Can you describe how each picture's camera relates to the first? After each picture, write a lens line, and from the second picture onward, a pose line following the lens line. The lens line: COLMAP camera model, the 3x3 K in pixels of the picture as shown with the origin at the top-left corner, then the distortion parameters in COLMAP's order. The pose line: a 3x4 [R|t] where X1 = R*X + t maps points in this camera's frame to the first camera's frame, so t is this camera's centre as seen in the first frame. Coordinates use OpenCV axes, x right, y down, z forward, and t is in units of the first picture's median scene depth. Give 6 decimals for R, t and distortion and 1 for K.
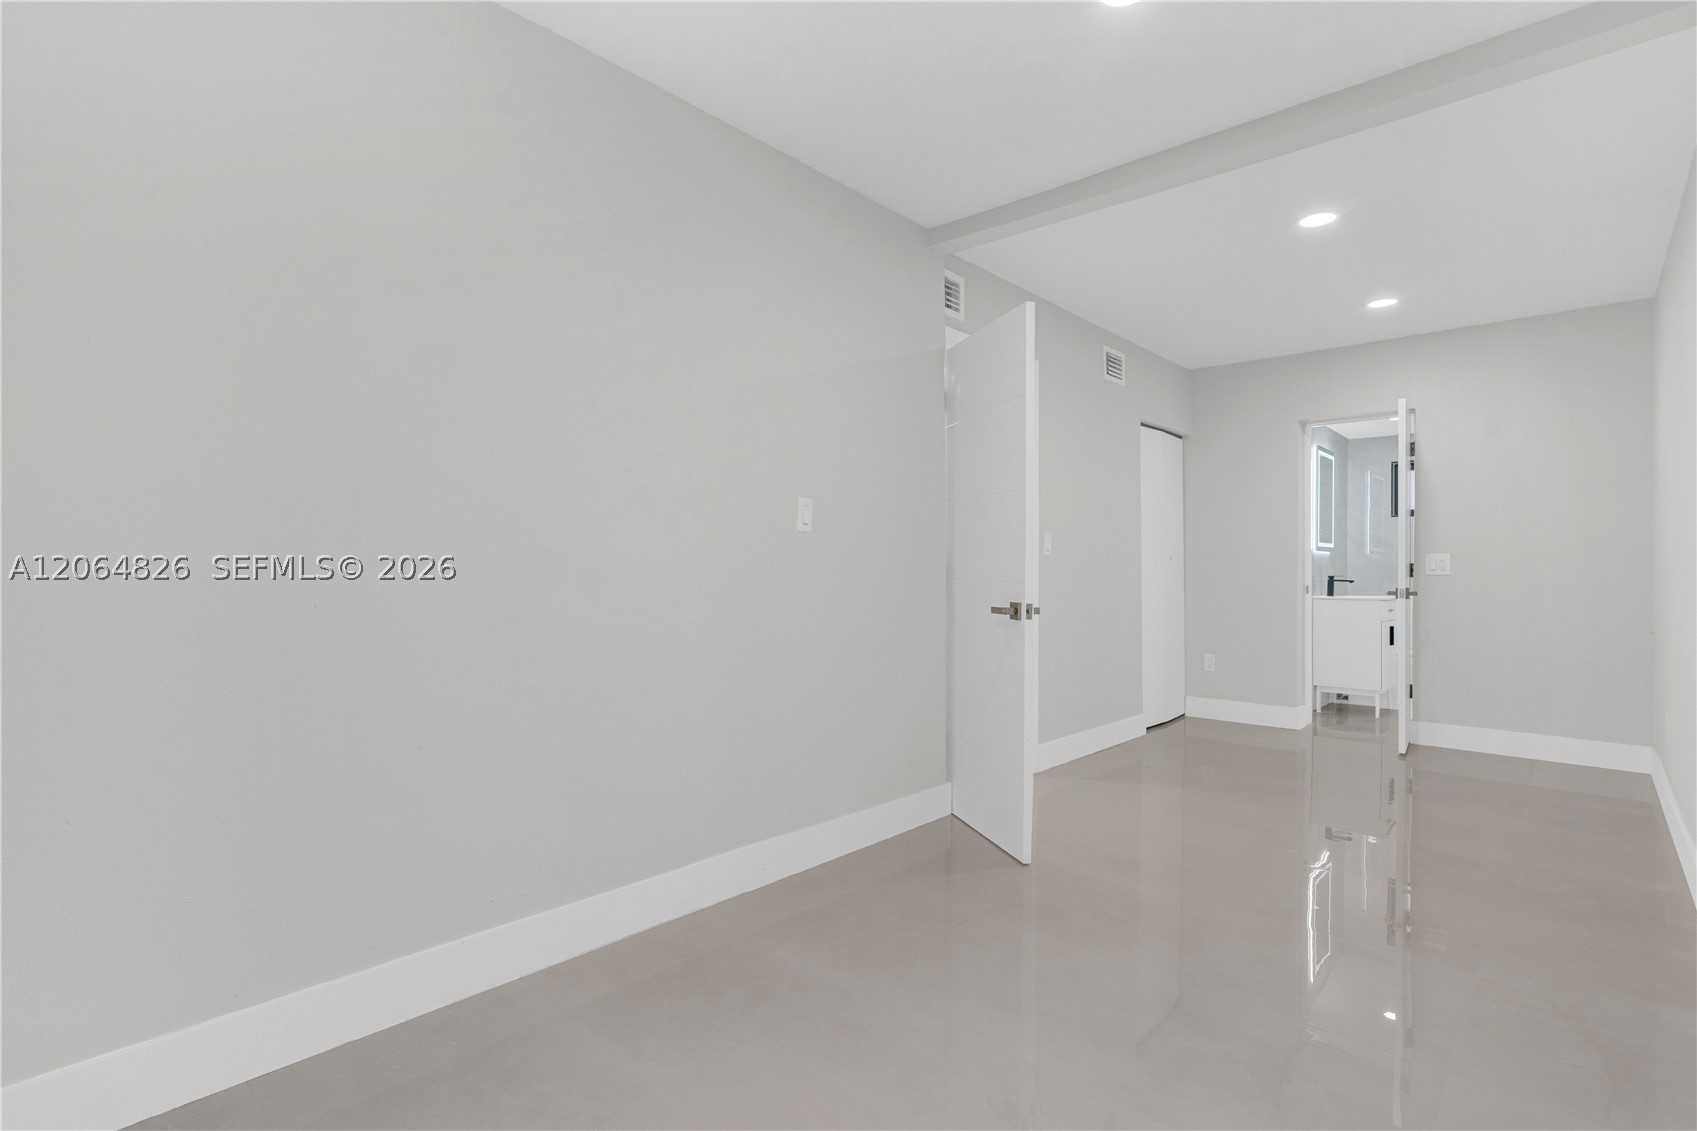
lens RADIAL K [[822.8, 0, 849.1], [0, 822.8, 570.1], [0, 0, 1]] dist [-0.006947, 0.005396]
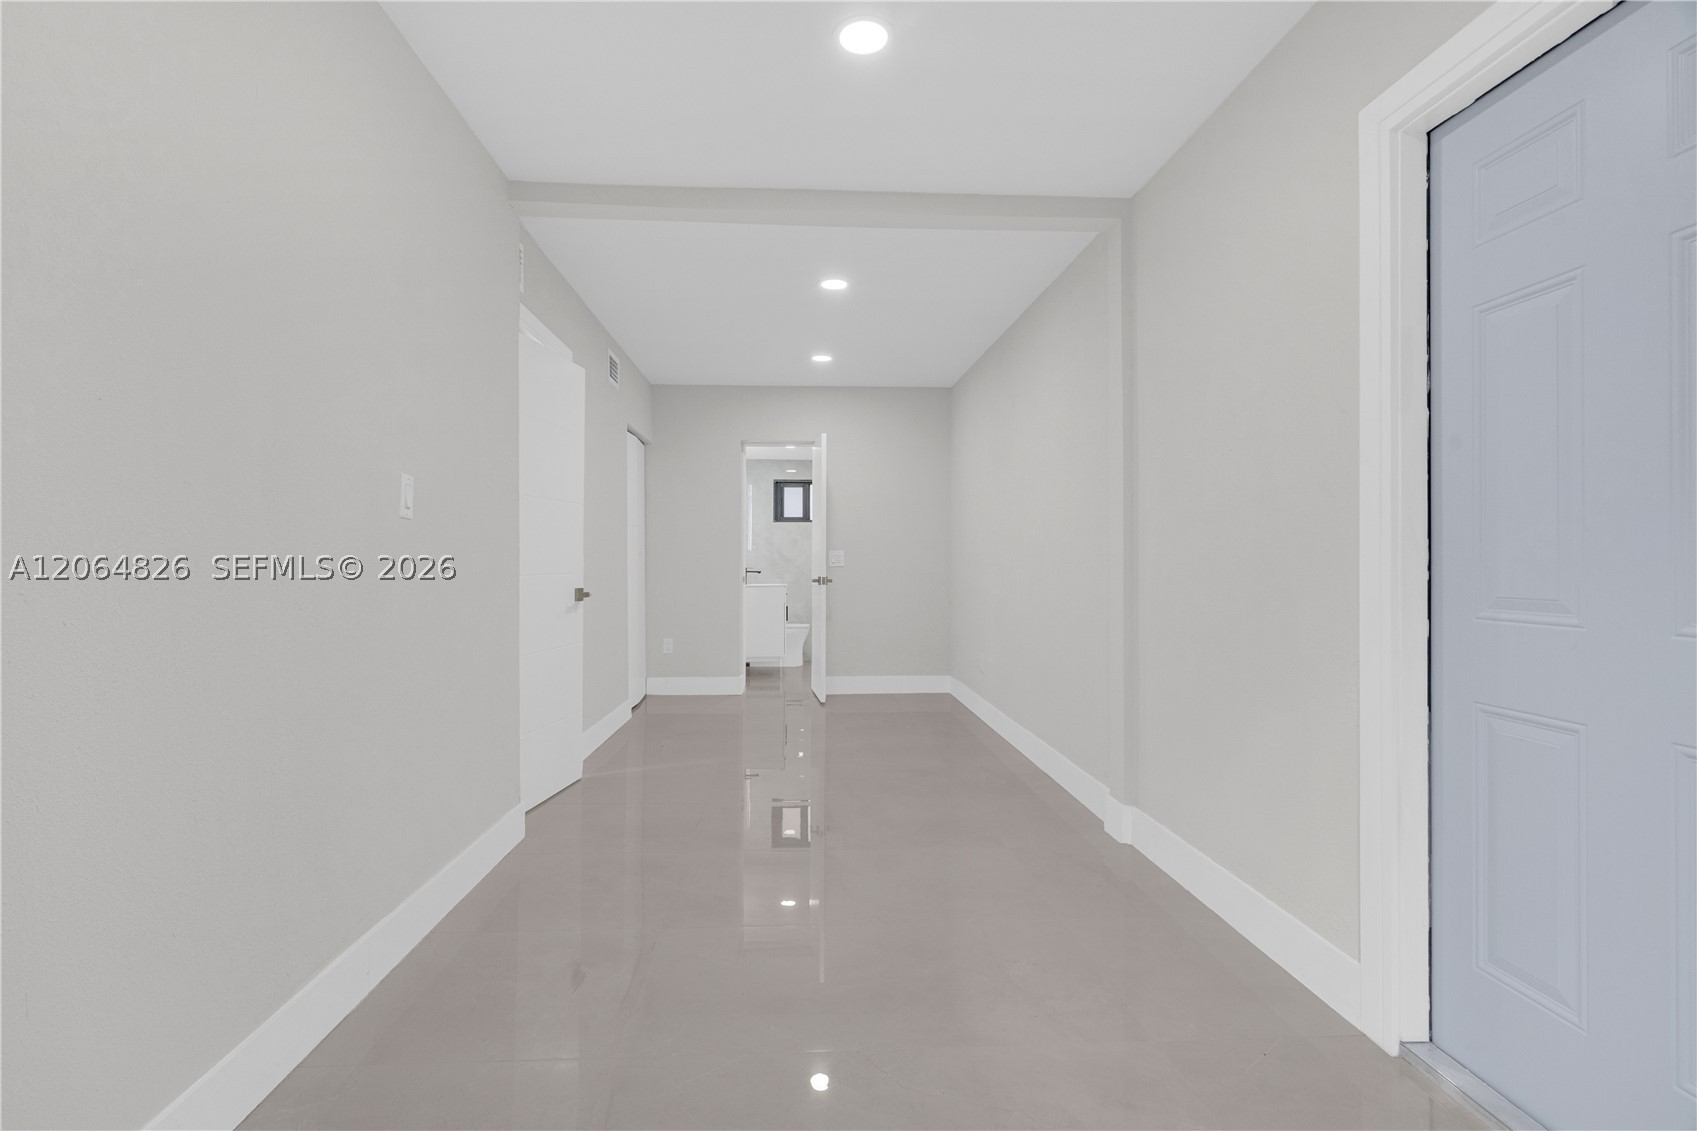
lens RADIAL K [[751.7, 0, 846.5], [0, 751.7, 562.6], [0, 0, 1]] dist [-0.004943, -0.000068]
pose [[0.700596, -0.006333, 0.713530, -0.146539], [0.008780, 0.999961, 0.000255, -0.000397], [-0.713504, 0.006086, 0.700625, 0.113598]]
